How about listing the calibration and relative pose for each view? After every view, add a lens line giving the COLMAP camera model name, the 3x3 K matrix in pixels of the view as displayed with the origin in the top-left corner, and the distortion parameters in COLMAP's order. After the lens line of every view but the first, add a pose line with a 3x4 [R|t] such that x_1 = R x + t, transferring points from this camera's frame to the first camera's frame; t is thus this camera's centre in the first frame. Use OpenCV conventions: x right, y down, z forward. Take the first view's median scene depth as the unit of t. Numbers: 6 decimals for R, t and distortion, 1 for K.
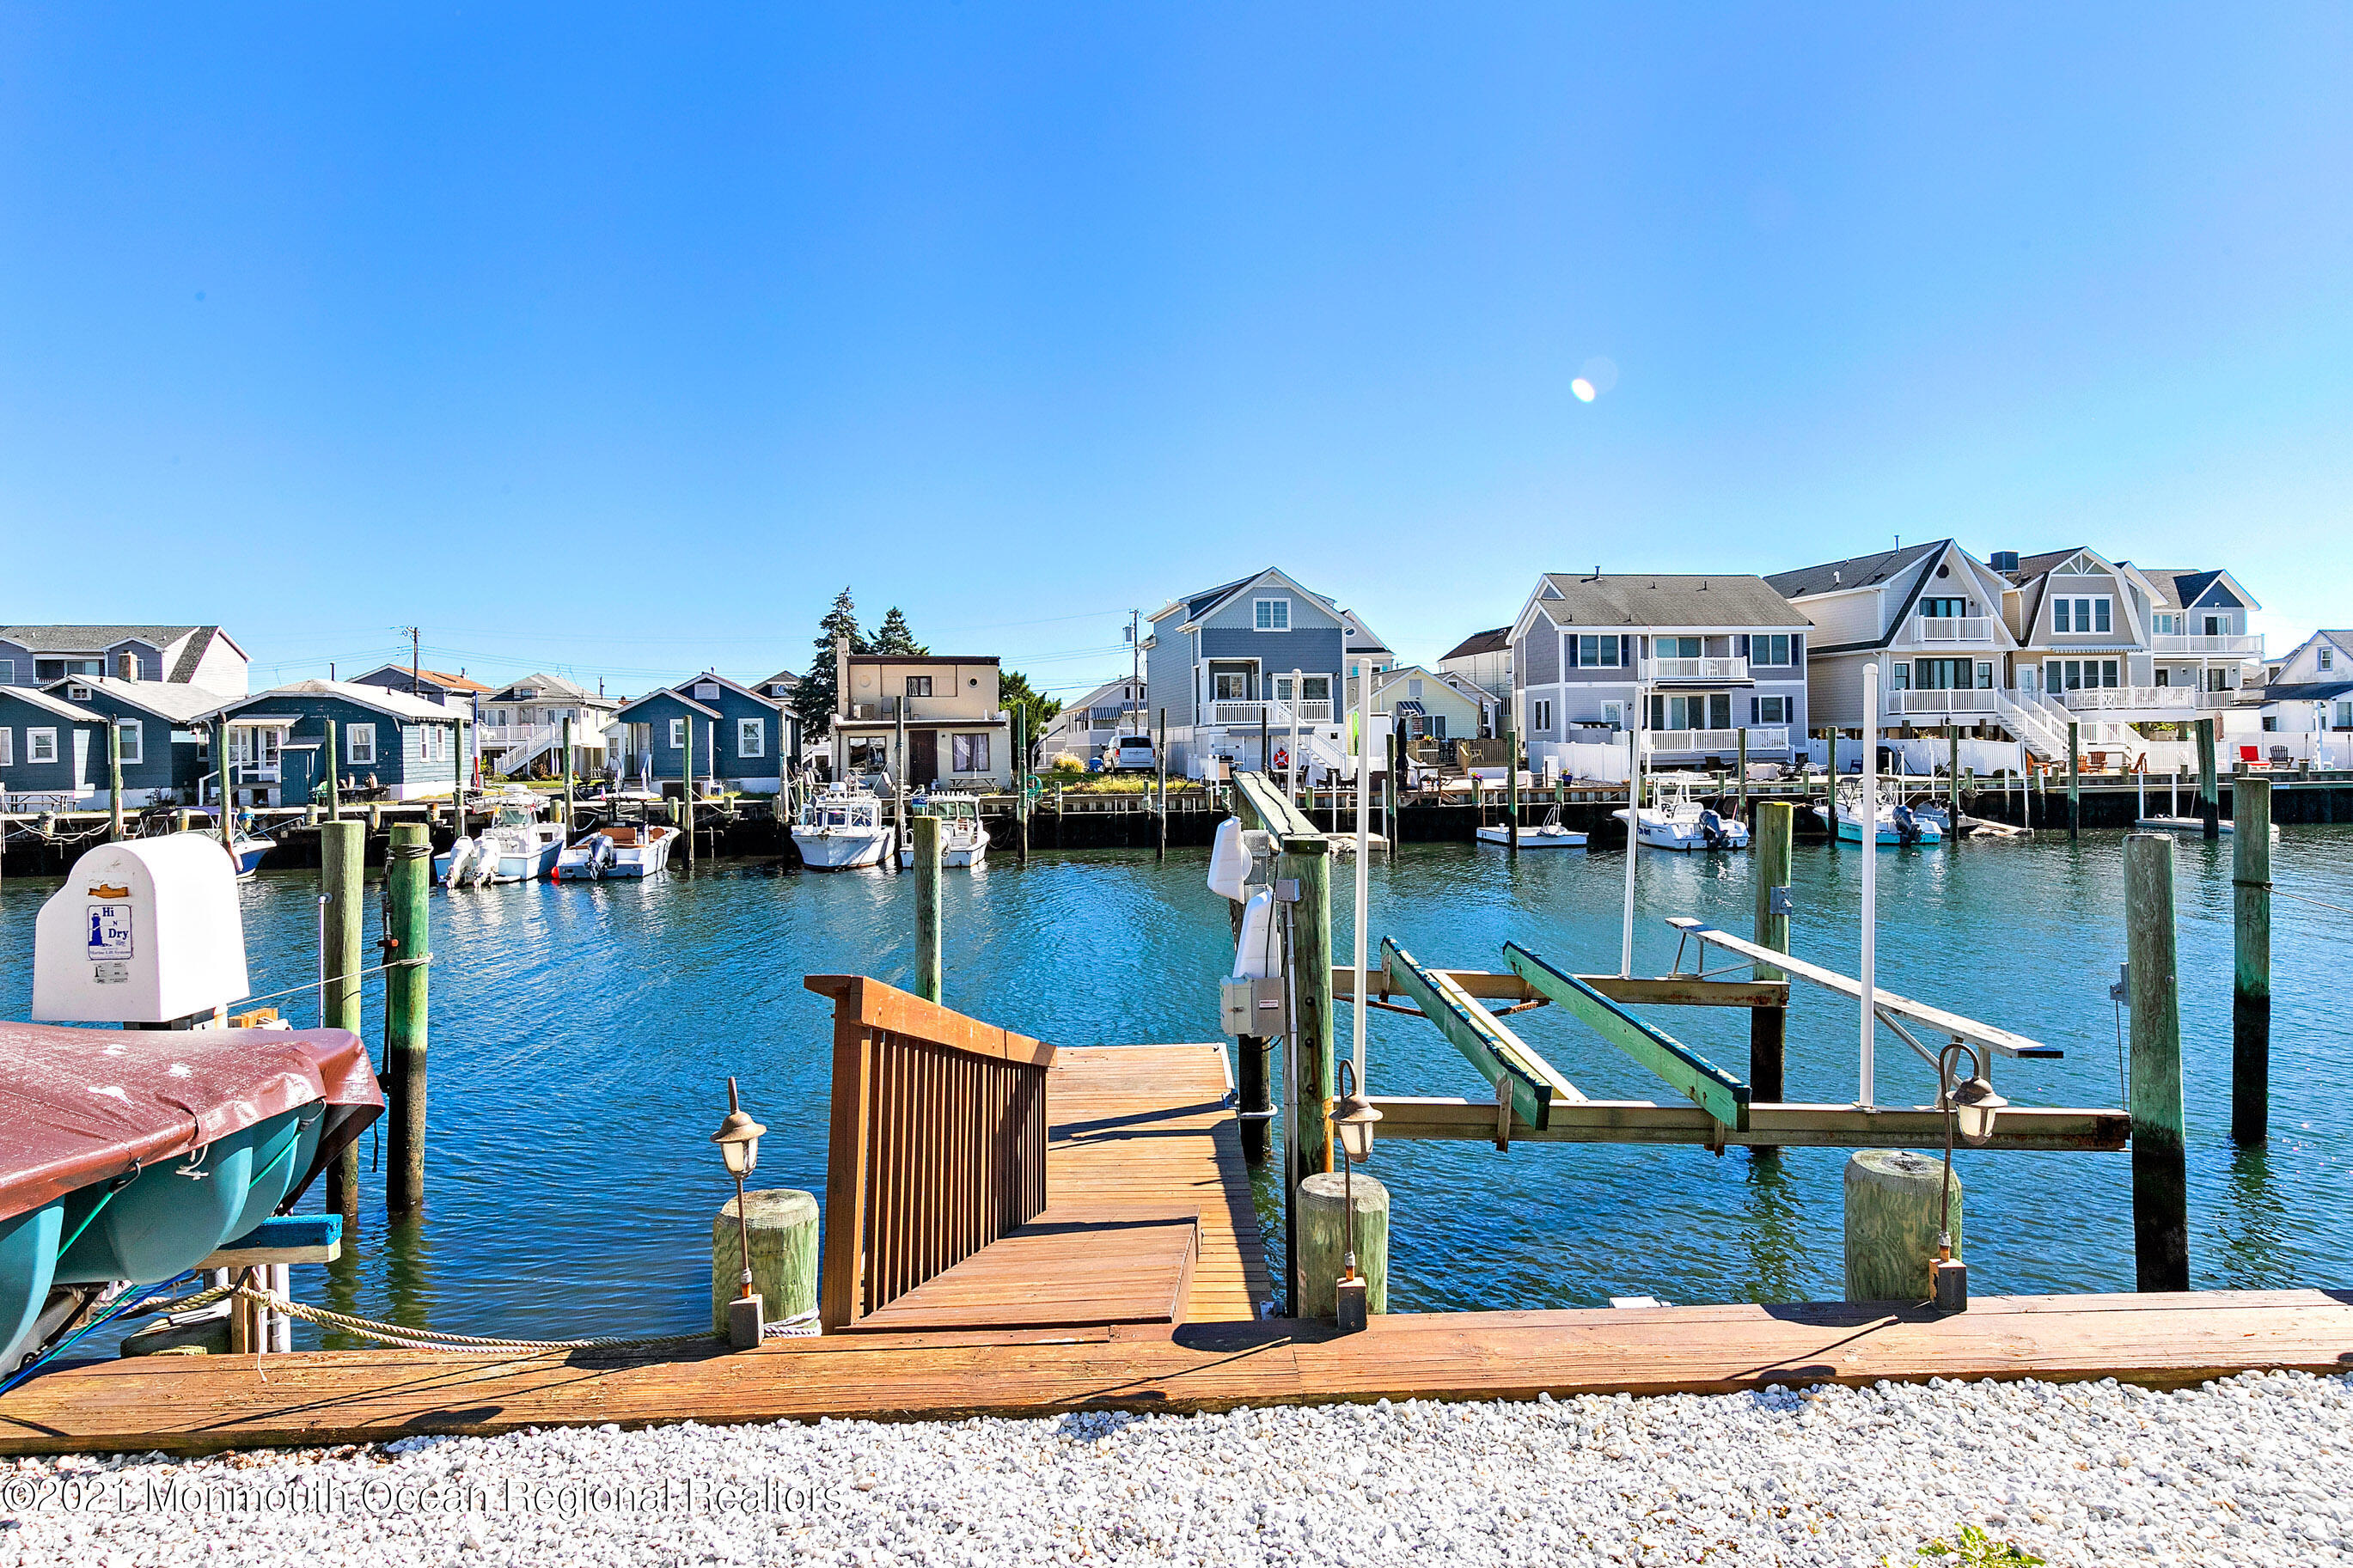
lens RADIAL K [[1363.7, 0, 1181.3], [0, 1363.7, 751.4], [0, 0, 1]] dist [0.008222, -0.000037]
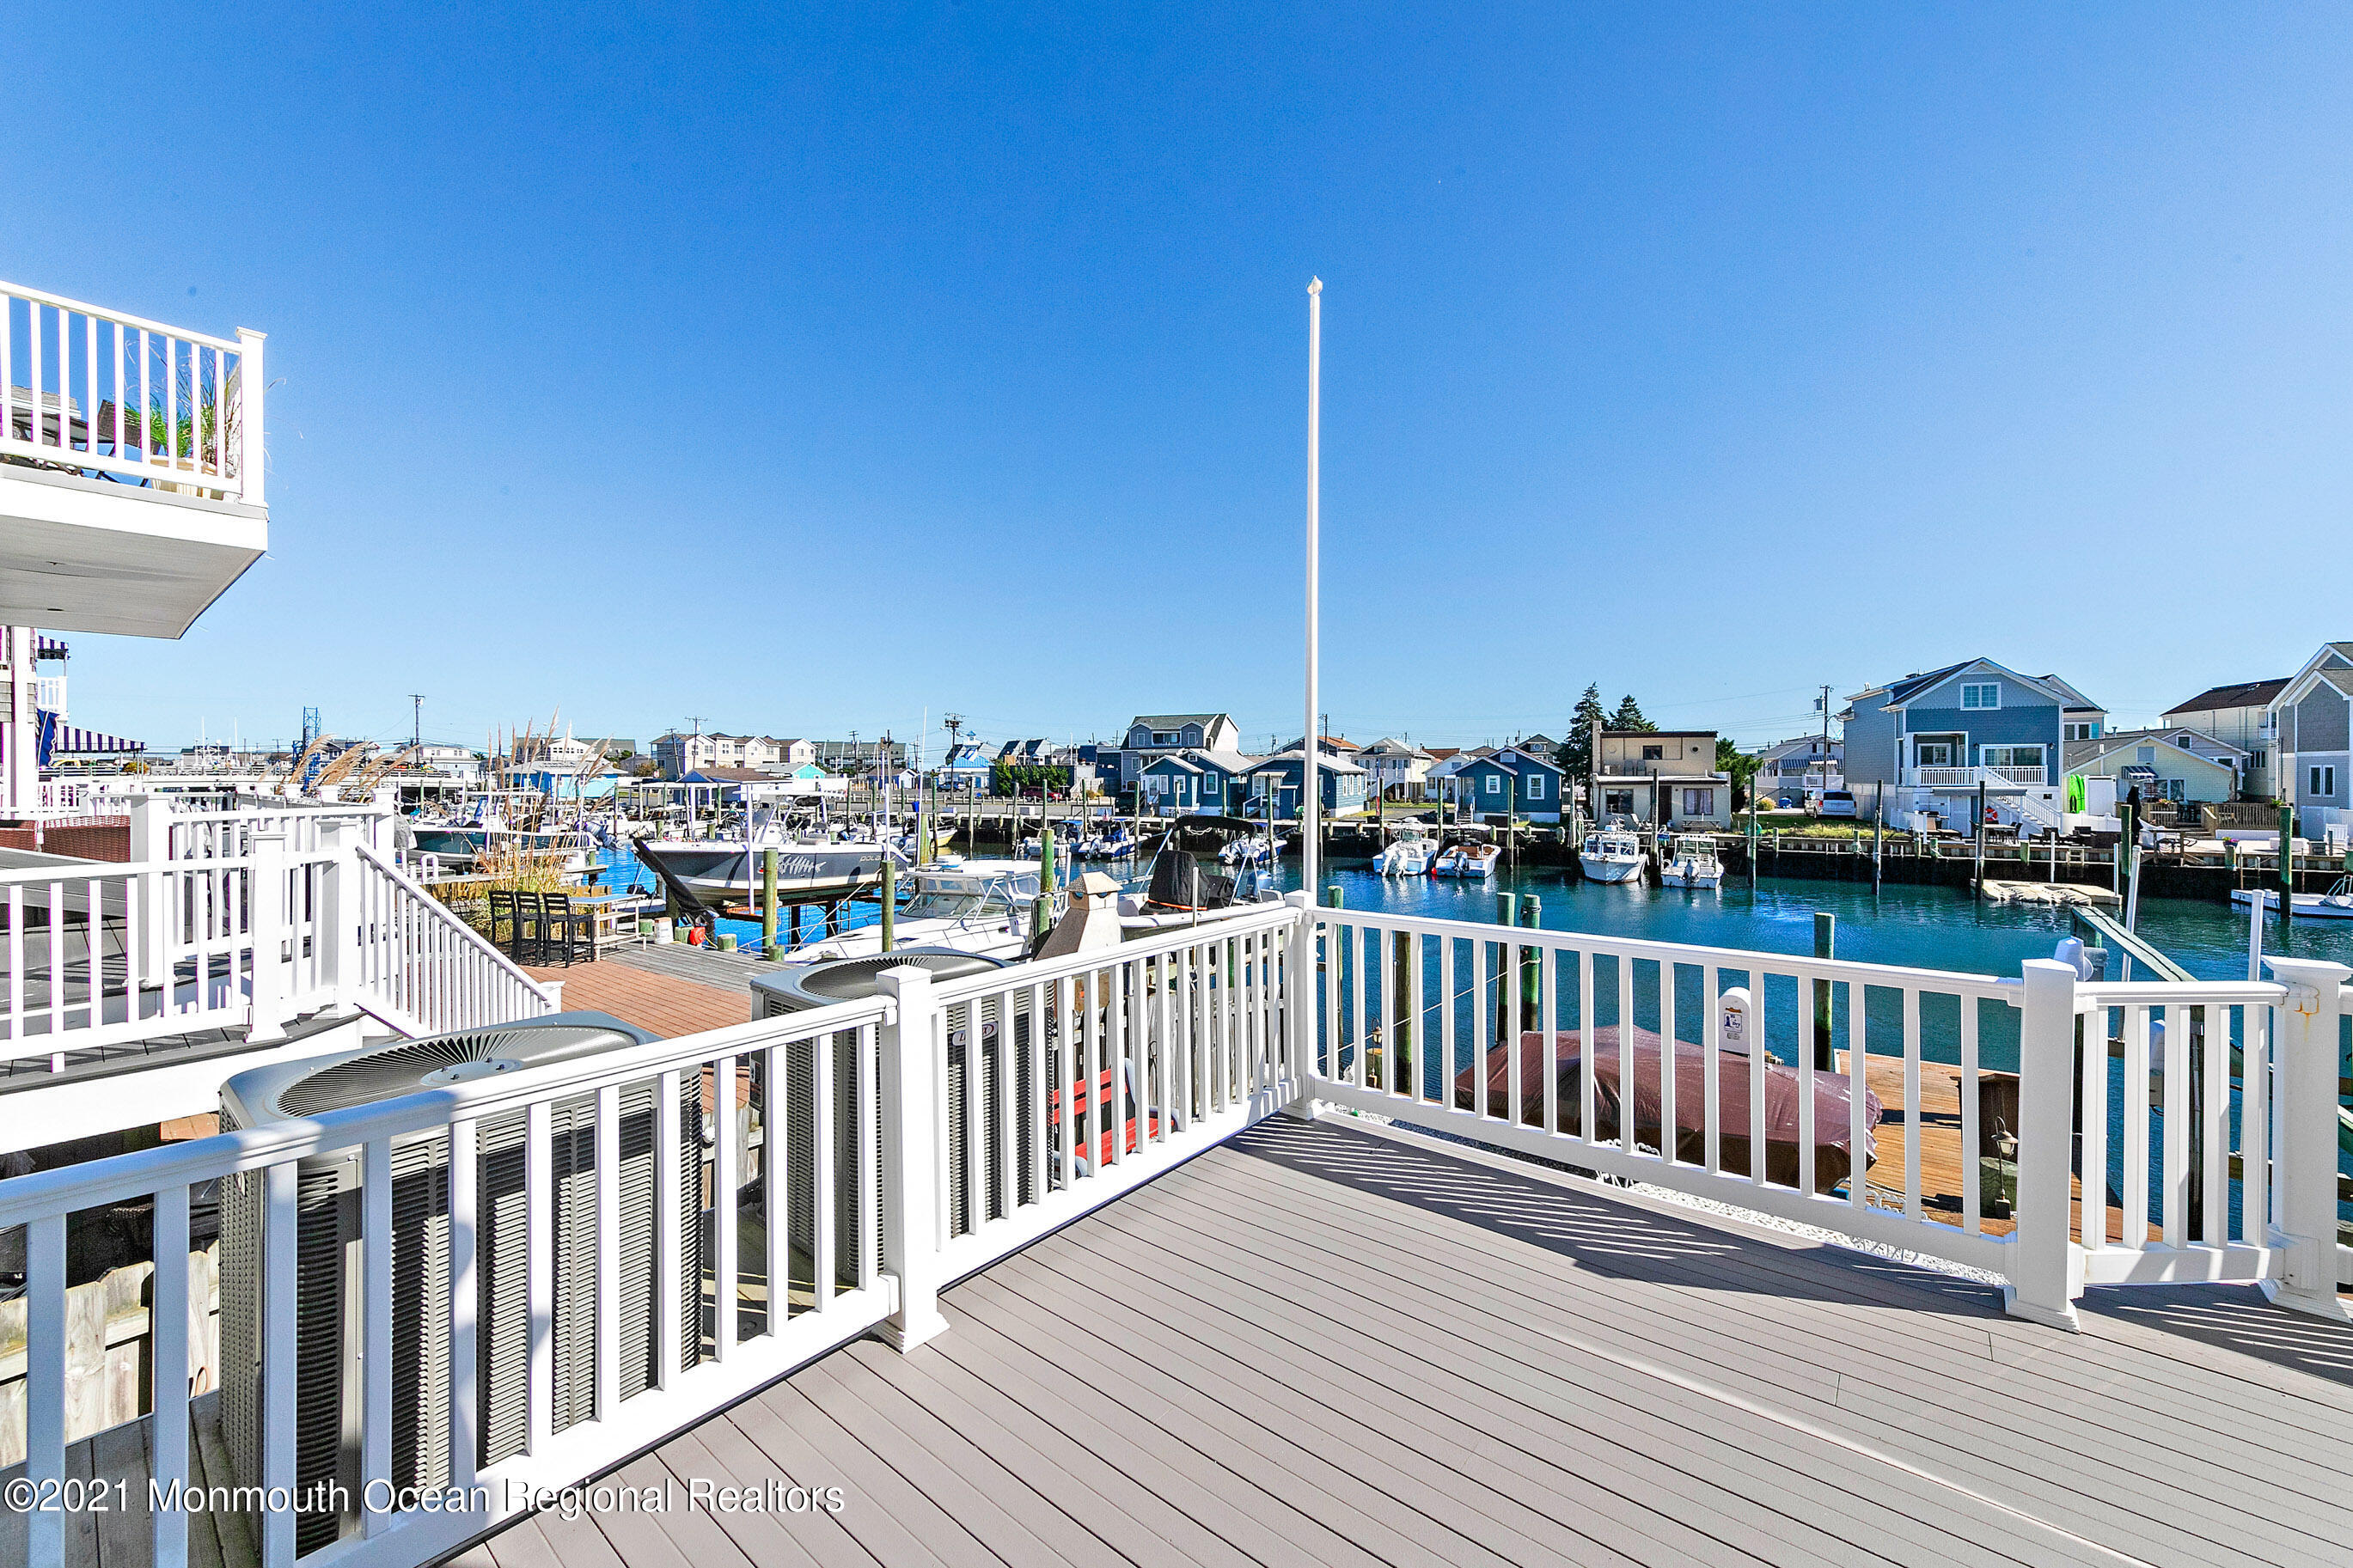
lens RADIAL K [[907.4, 0, 1177.4], [0, 907.4, 779.9], [0, 0, 1]] dist [0.006182, -0.000299]
pose [[0.810360, 0.019841, -0.585596, -0.039377], [-0.014443, 0.999799, 0.013889, -0.027779], [0.585754, -0.002798, 0.810484, -0.091250]]
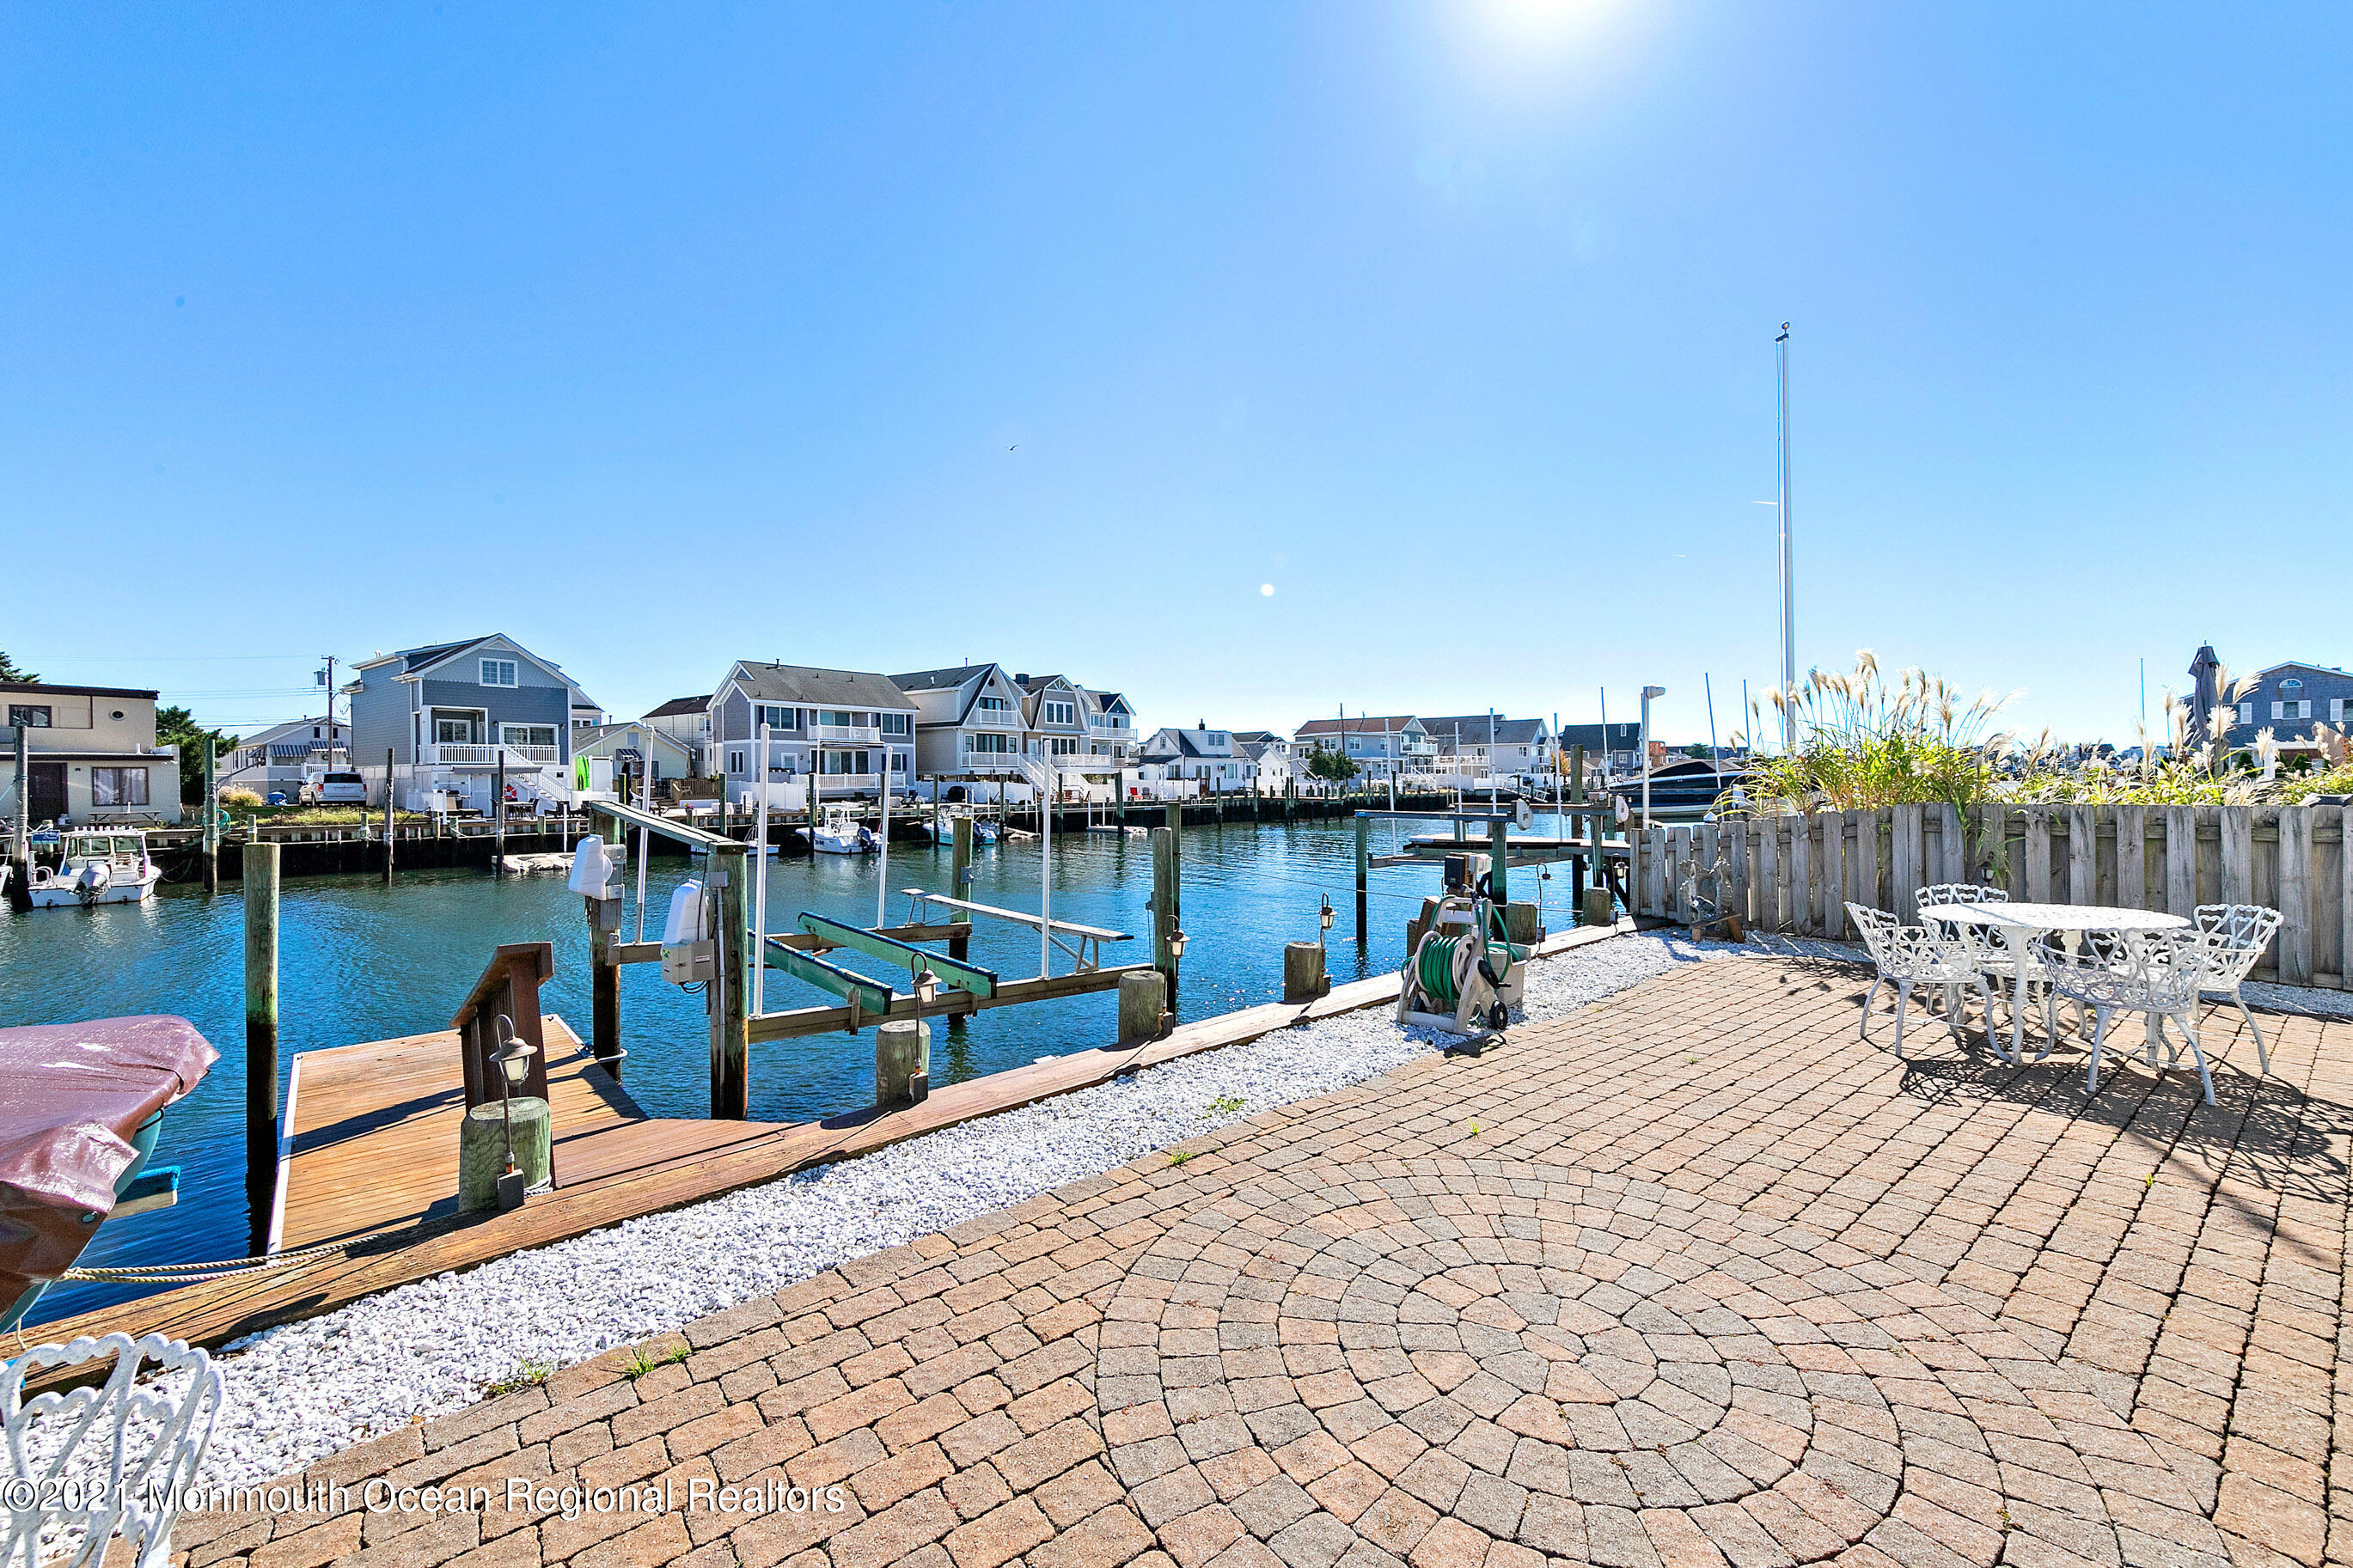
lens RADIAL K [[930.8, 0, 1180.4], [0, 930.8, 784.8], [0, 0, 1]] dist [0.003984, -0.000339]
pose [[0.749024, 0.007526, 0.662500, -0.028970], [-0.004377, 0.999970, -0.006411, 0.000672], [-0.662528, 0.001902, 0.749035, -0.010373]]
